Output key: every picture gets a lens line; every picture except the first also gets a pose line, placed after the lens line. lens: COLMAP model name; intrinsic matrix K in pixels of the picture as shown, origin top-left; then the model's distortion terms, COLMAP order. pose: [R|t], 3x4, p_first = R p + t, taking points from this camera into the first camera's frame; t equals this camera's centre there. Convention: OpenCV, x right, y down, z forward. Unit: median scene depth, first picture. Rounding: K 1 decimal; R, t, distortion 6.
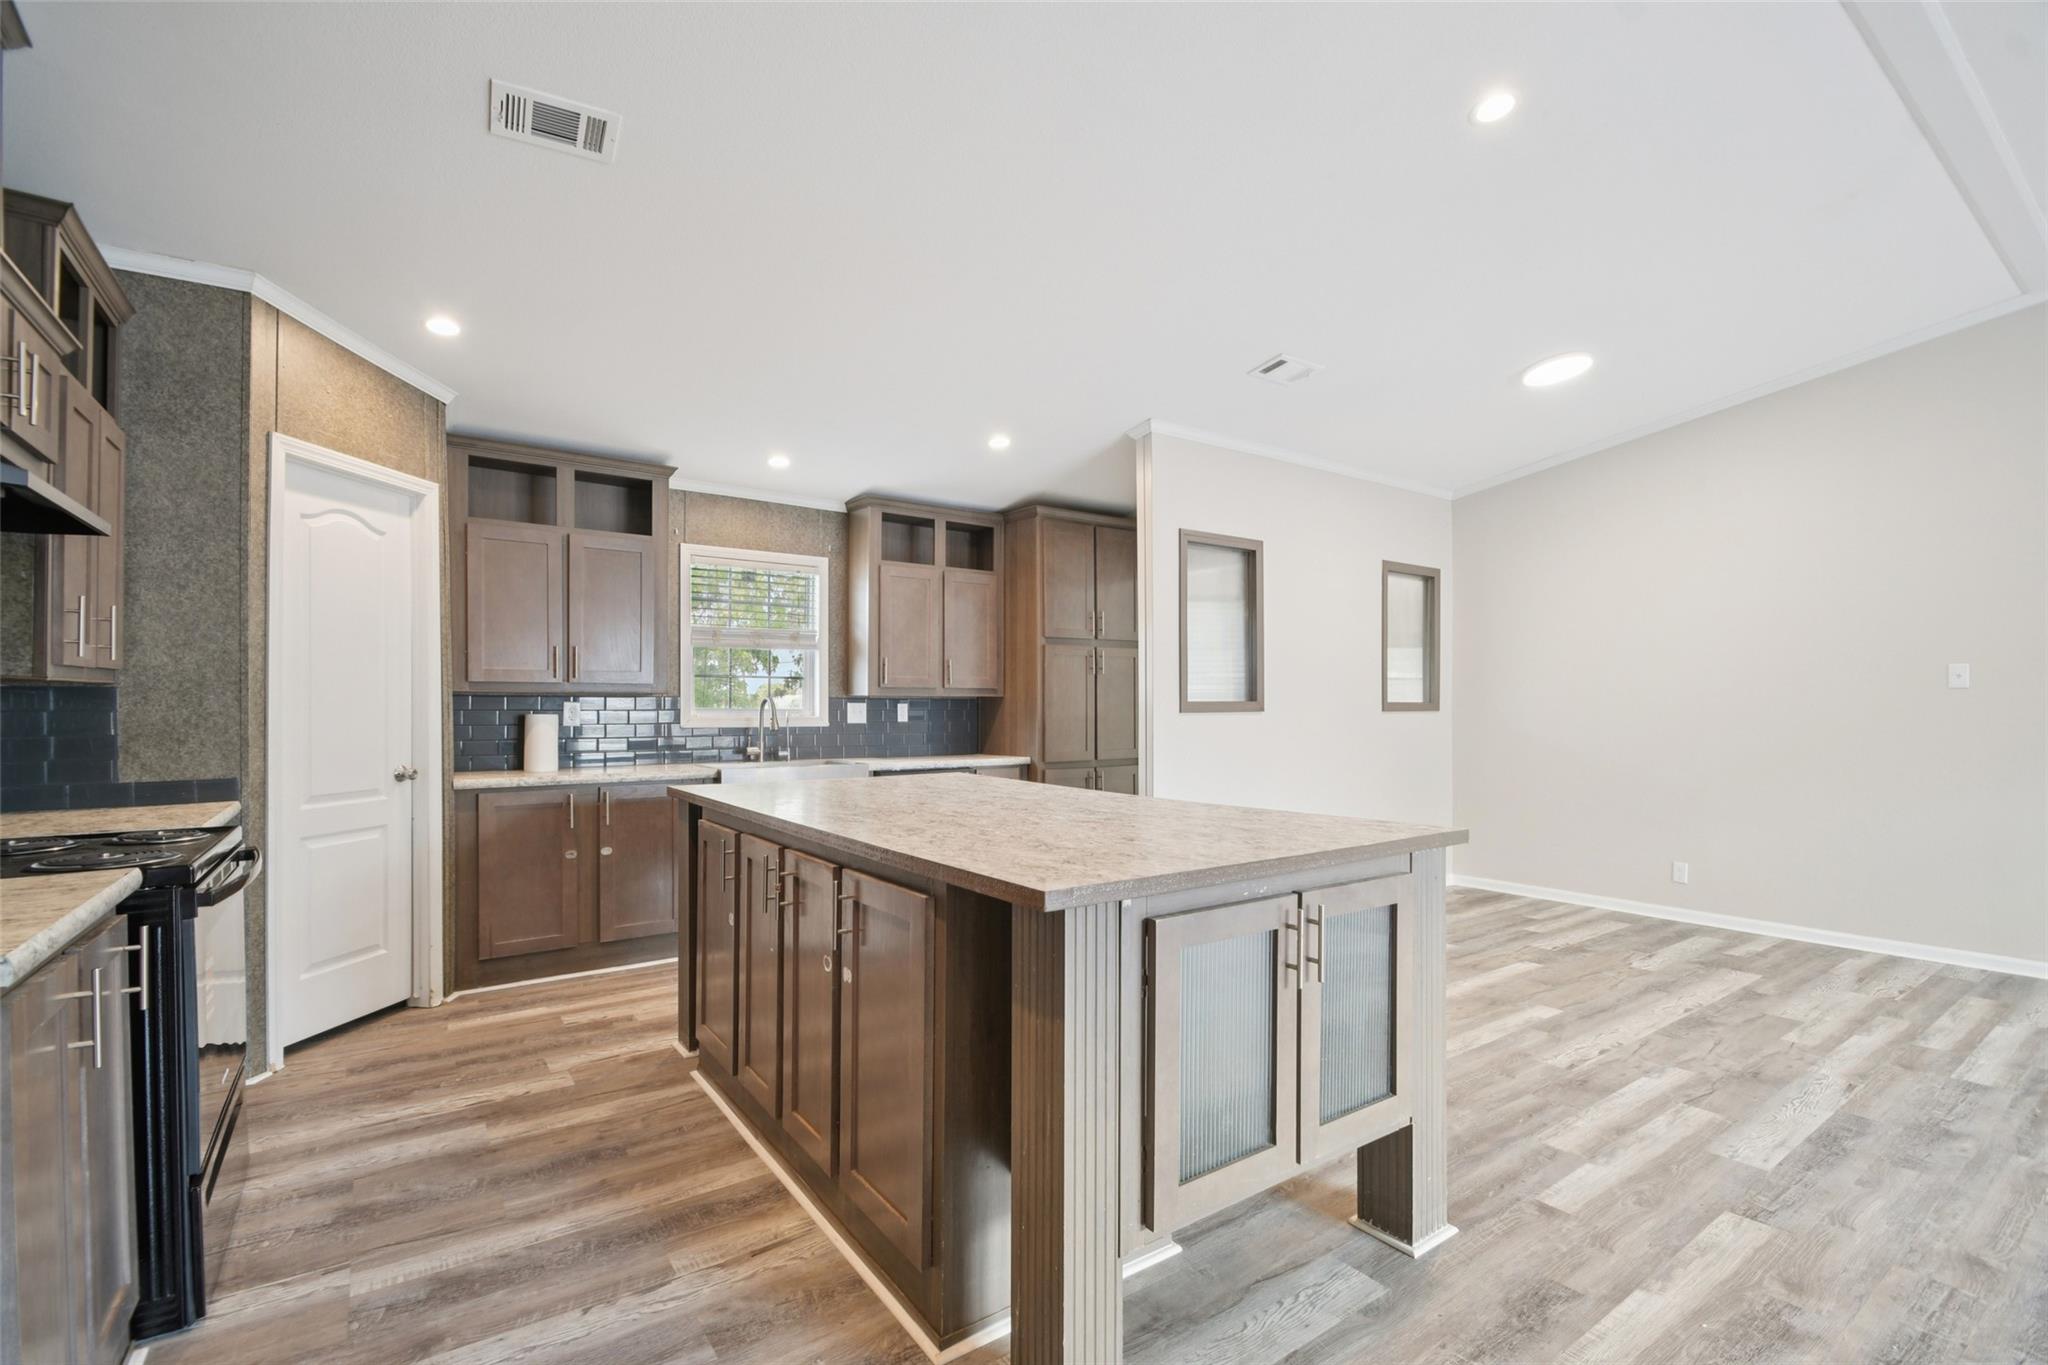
lens RADIAL K [[911.1, 0, 1011.1], [0, 911.1, 716.8], [0, 0, 1]] dist [0.001694, -0.007115]
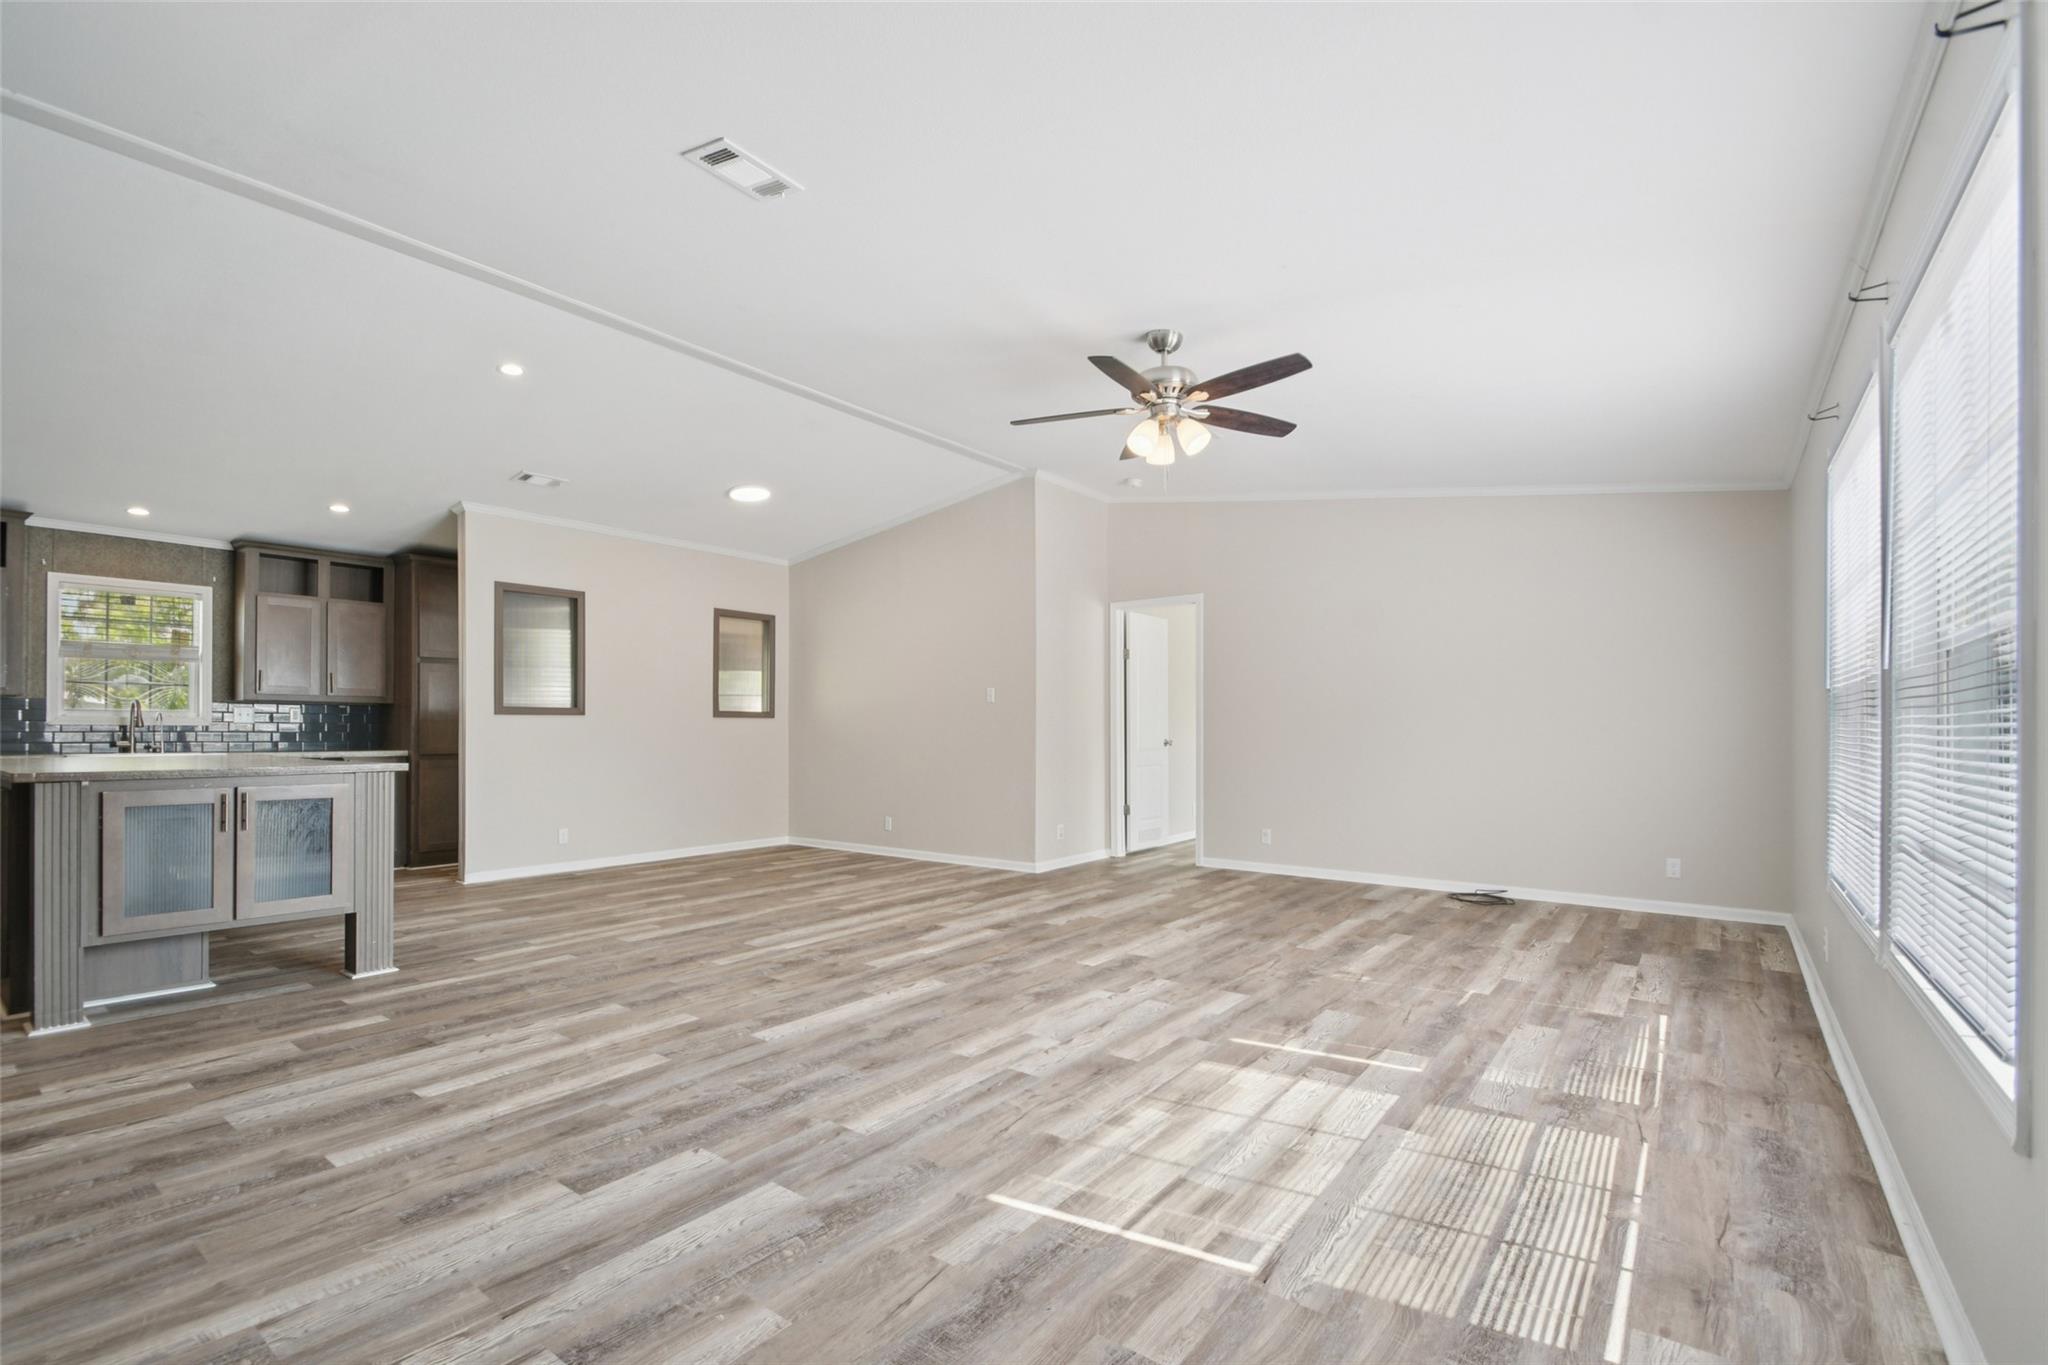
lens RADIAL K [[911.1, 0, 1026.5], [0, 911.1, 722.2], [0, 0, 1]] dist [0.001694, -0.007115]
pose [[0.948084, 0.005198, 0.317977, 0.809928], [0.000530, 0.999839, -0.017922, 0.052263], [-0.318019, 0.017160, 0.947929, -0.901167]]
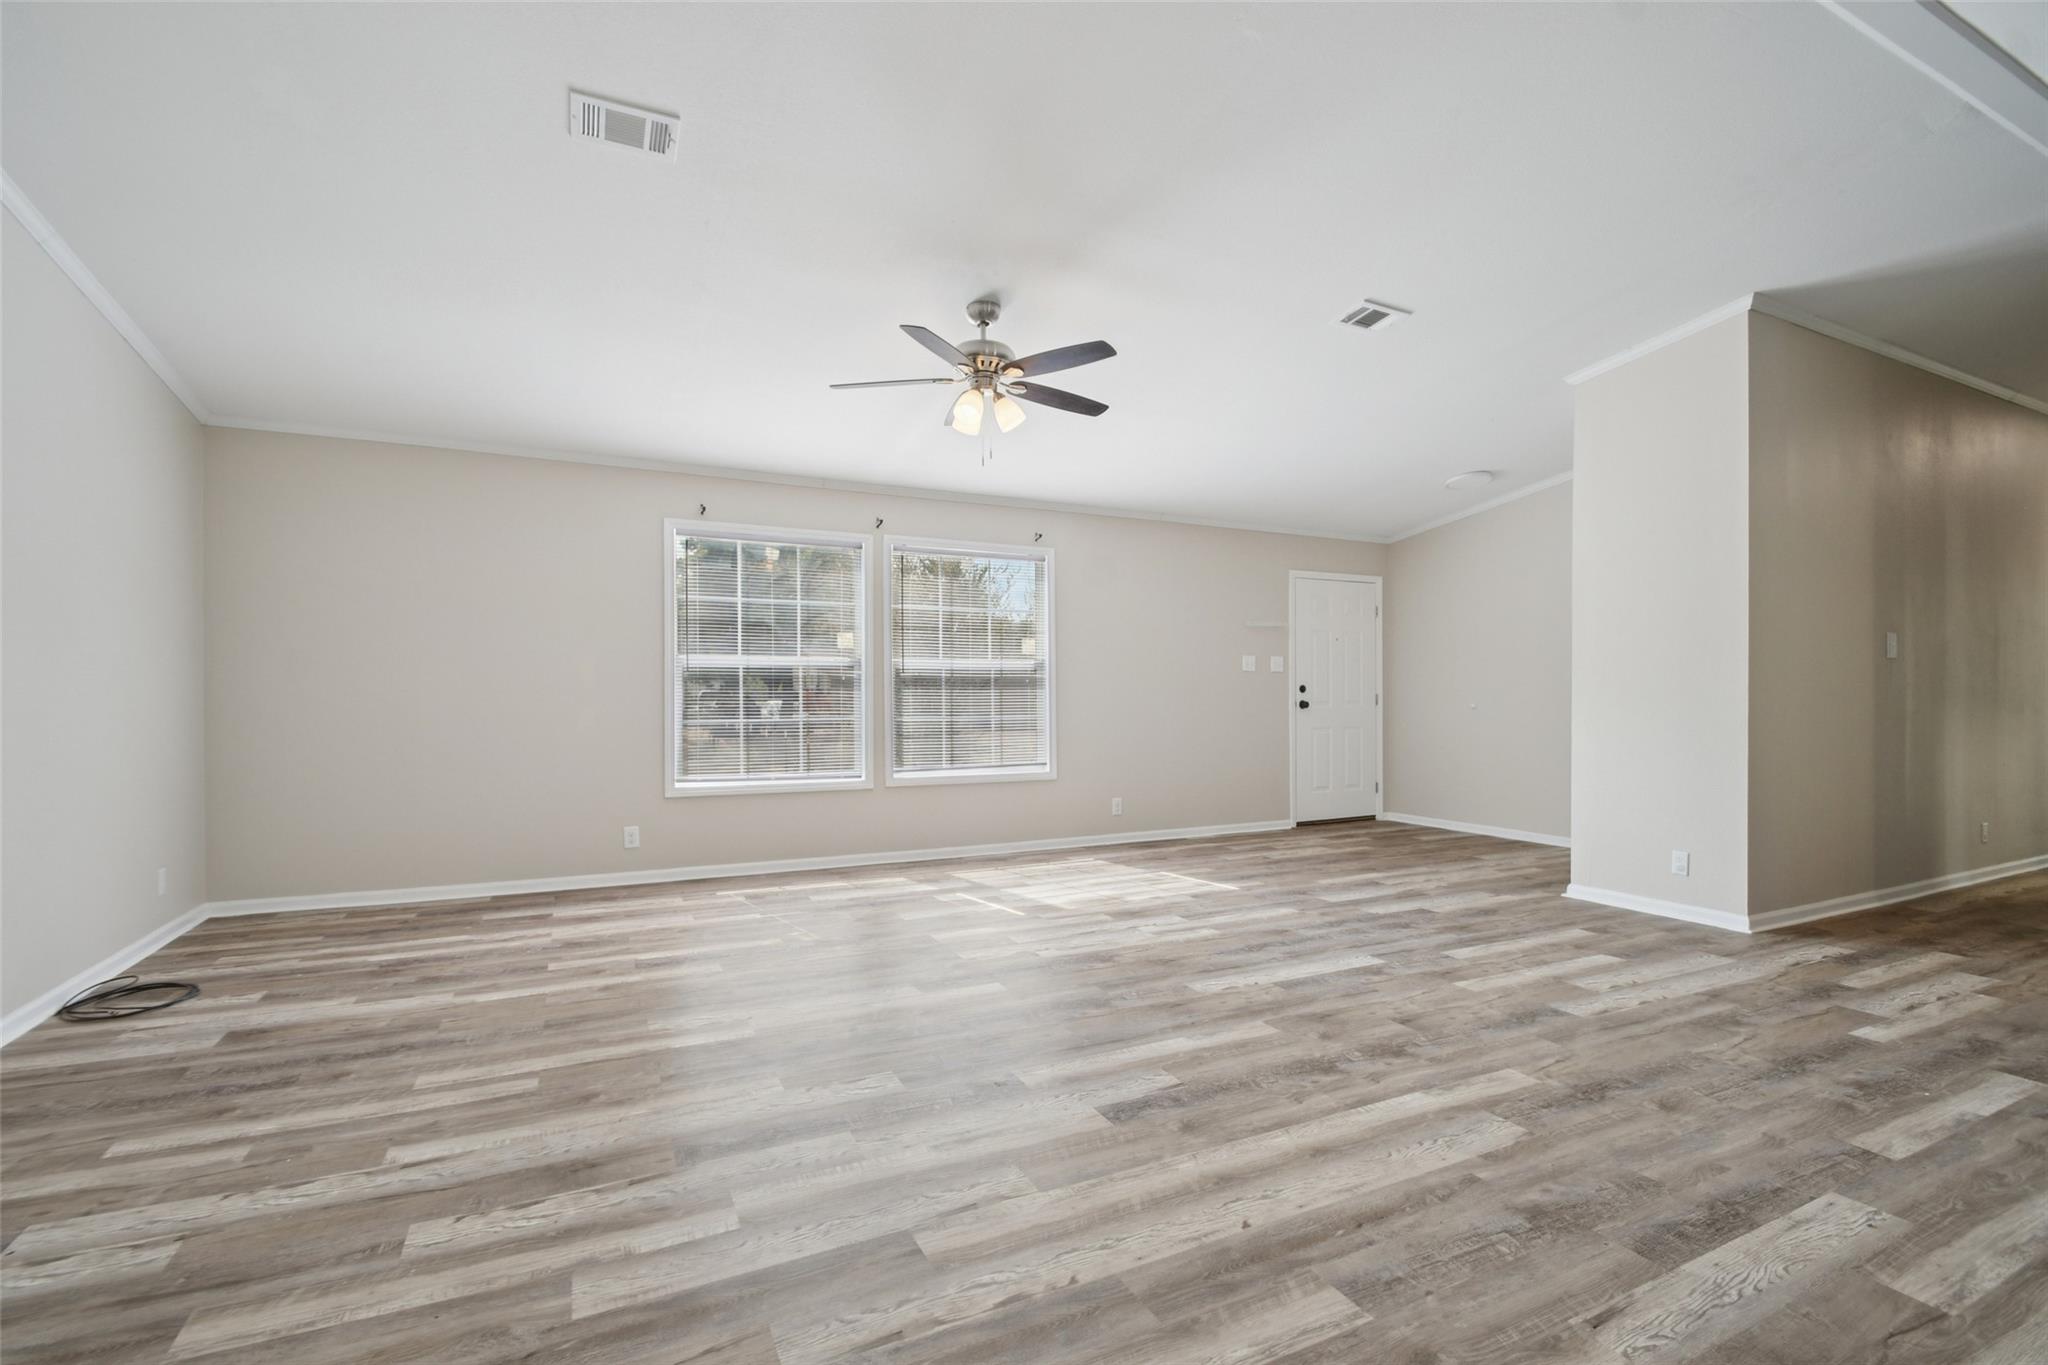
lens RADIAL K [[911.1, 0, 1018.6], [0, 911.1, 711.7], [0, 0, 1]] dist [0.001694, -0.007115]
pose [[-0.987942, -0.001222, 0.154818, 1.150035], [0.003116, 0.999609, 0.027775, 0.027105], [-0.154791, 0.027922, -0.987553, 1.531232]]
